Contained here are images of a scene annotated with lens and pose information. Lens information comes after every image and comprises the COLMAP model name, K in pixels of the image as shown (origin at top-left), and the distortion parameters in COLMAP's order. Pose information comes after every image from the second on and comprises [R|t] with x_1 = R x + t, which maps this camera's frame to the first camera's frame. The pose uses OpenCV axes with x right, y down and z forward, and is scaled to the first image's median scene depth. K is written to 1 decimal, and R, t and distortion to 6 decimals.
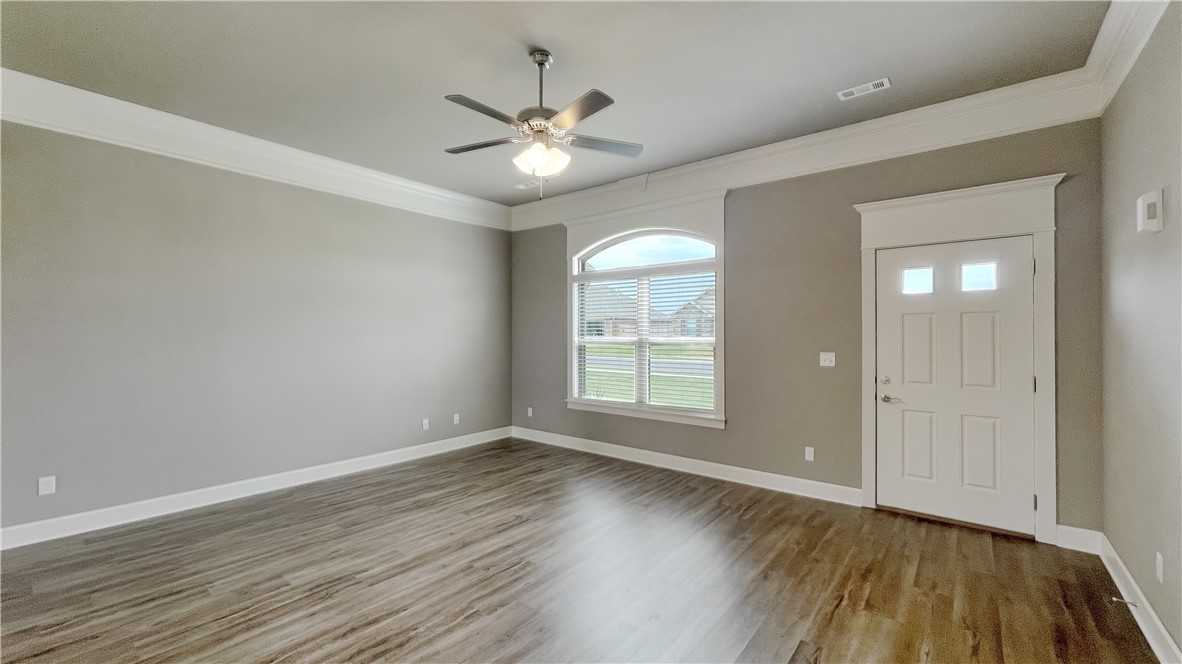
lens RADIAL K [[477.3, 0, 585.0], [0, 477.3, 331.8], [0, 0, 1]] dist [0.000040, 0.000228]
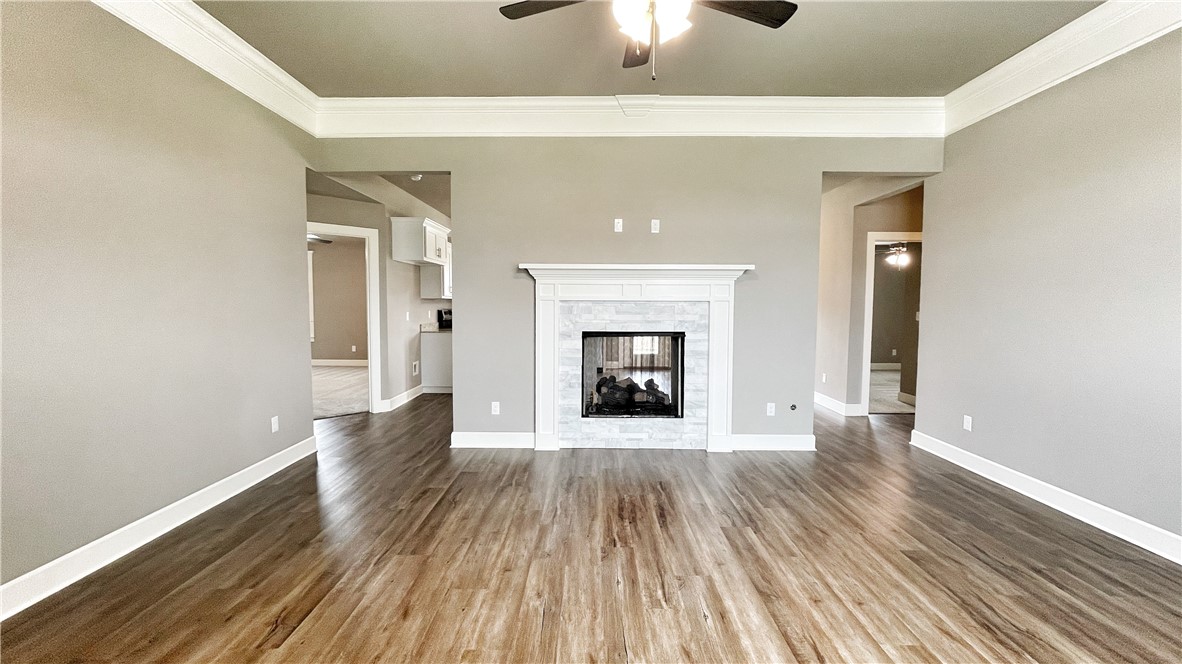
lens RADIAL K [[477.4, 0, 585.8], [0, 477.4, 329.2], [0, 0, 1]] dist [0.002404, 0.001135]
pose [[-0.784149, 0.027133, -0.619980, 0.354615], [-0.004753, 0.998752, 0.049722, 0.030243], [0.620555, 0.041936, -0.783041, 1.312006]]
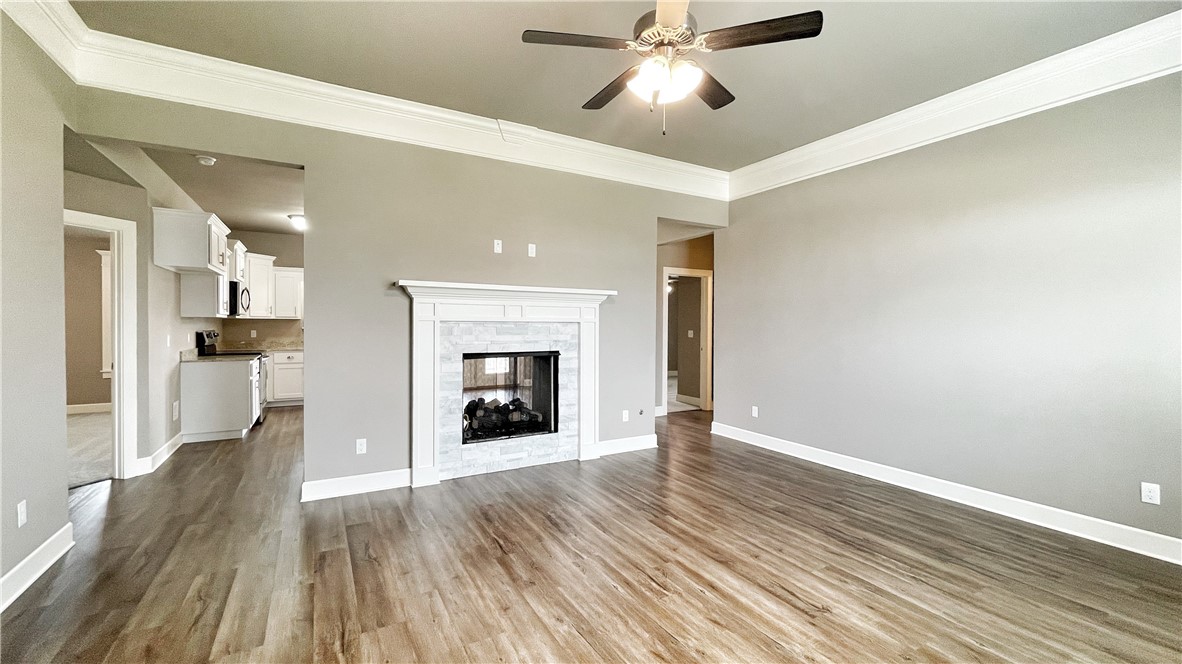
lens RADIAL K [[477.3, 0, 585.0], [0, 477.3, 331.8], [0, 0, 1]] dist [0.000040, 0.000228]
pose [[-0.364600, 0.011182, -0.931097, 0.597570], [-0.003155, 0.999907, 0.013243, 0.026737], [0.931159, 0.007766, -0.364531, 1.036613]]
